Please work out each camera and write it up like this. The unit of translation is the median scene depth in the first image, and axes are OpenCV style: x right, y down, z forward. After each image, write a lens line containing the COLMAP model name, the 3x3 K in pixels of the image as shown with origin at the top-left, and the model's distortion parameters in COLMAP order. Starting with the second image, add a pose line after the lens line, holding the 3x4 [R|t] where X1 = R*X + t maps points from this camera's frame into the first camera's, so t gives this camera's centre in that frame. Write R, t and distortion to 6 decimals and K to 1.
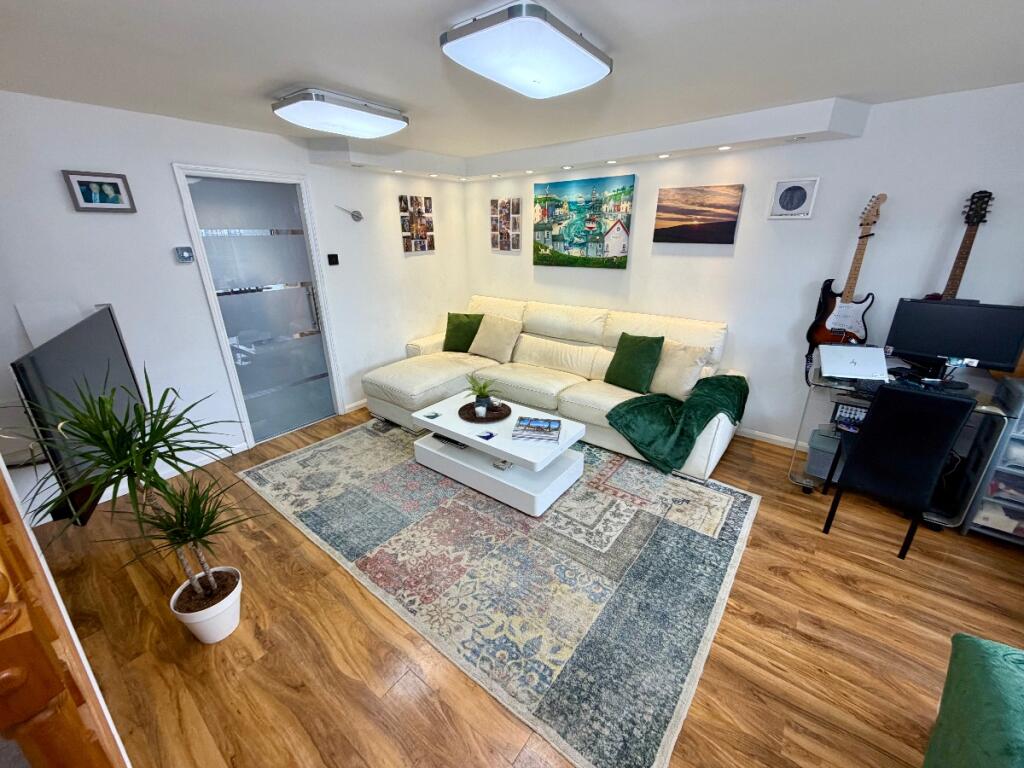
lens RADIAL K [[408.5, 0, 508.6], [0, 408.5, 386.6], [0, 0, 1]] dist [-0.000297, -0.000241]
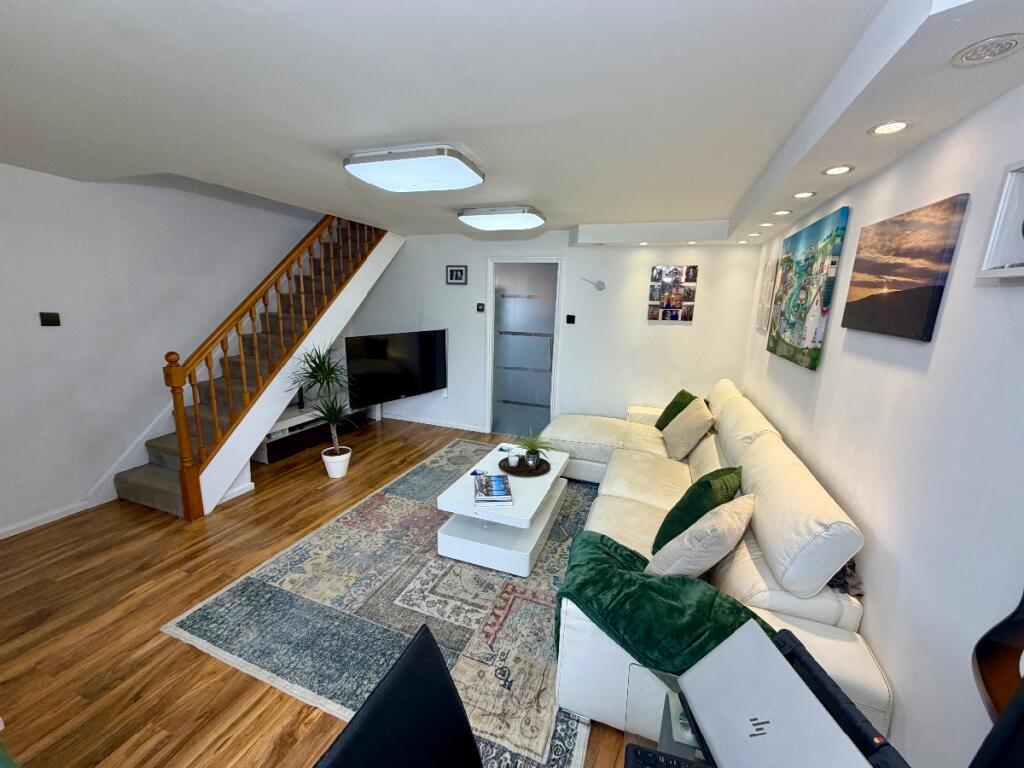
lens RADIAL K [[408.7, 0, 509.0], [0, 408.7, 384.7], [0, 0, 1]] dist [-0.000704, -0.000134]
pose [[0.300239, 0.214278, -0.929485, 0.739394], [-0.367863, 0.925072, 0.094434, -0.183193], [0.880076, 0.313570, 0.356568, 0.476452]]
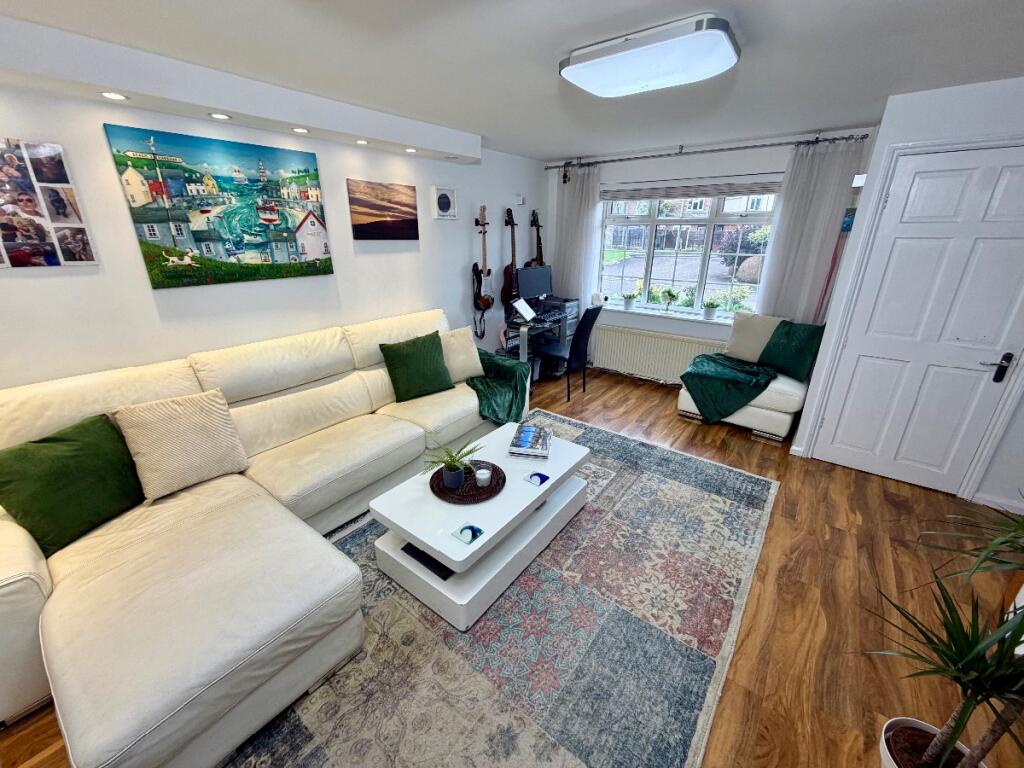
lens RADIAL K [[408.7, 0, 509.0], [0, 408.7, 384.7], [0, 0, 1]] dist [-0.000704, -0.000134]
pose [[-0.003611, -0.344666, 0.938719, -0.586673], [0.351244, 0.878475, 0.323897, -0.252934], [-0.936277, 0.330889, 0.117889, 0.704678]]
